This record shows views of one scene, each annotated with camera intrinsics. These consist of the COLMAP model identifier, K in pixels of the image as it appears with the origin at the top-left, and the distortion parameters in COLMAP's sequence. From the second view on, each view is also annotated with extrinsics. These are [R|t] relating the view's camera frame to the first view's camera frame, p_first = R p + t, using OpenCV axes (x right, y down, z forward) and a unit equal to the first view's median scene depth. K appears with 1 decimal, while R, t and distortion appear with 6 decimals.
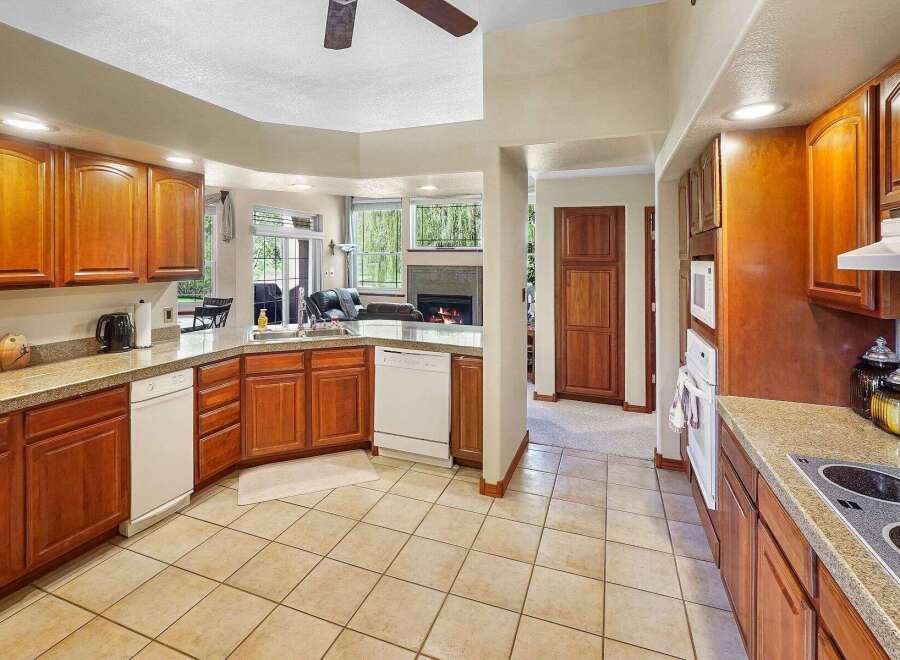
lens RADIAL K [[438.8, 0, 447.0], [0, 438.8, 263.6], [0, 0, 1]] dist [-0.022976, 0.006091]
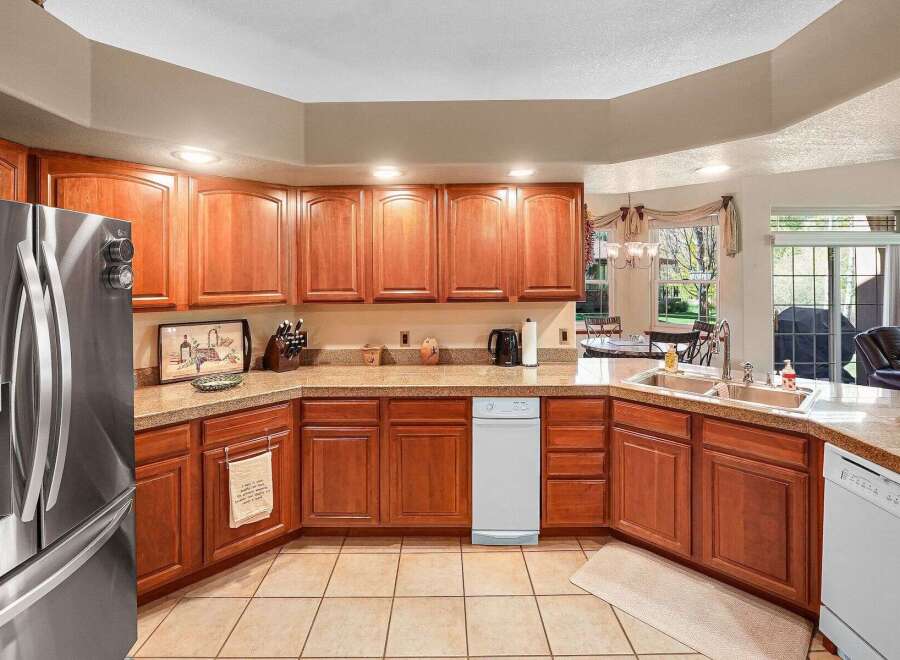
lens RADIAL K [[438.8, 0, 448.5], [0, 438.8, 278.5], [0, 0, 1]] dist [-0.022976, 0.006091]
pose [[0.349143, -0.004466, -0.937059, 0.172285], [-0.002337, 0.999981, -0.005636, -0.003539], [0.937066, 0.004157, 0.349126, 0.418894]]
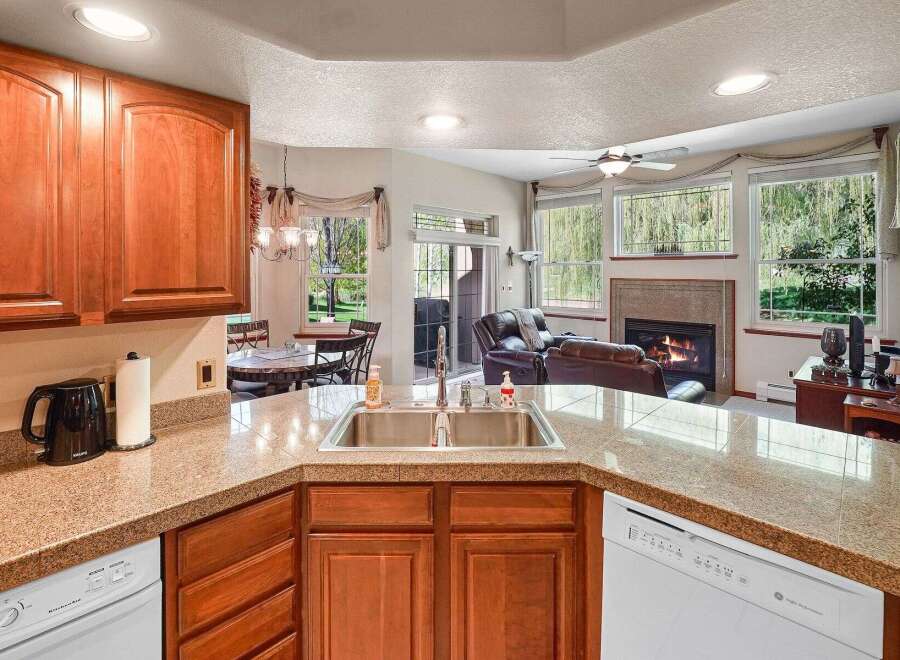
lens RADIAL K [[438.8, 0, 443.2], [0, 438.8, 267.2], [0, 0, 1]] dist [-0.022976, 0.006091]
pose [[0.914981, -0.006446, -0.403446, -0.142468], [-0.000434, 0.999856, -0.016961, -0.007654], [0.403498, 0.015694, 0.914846, 0.608242]]
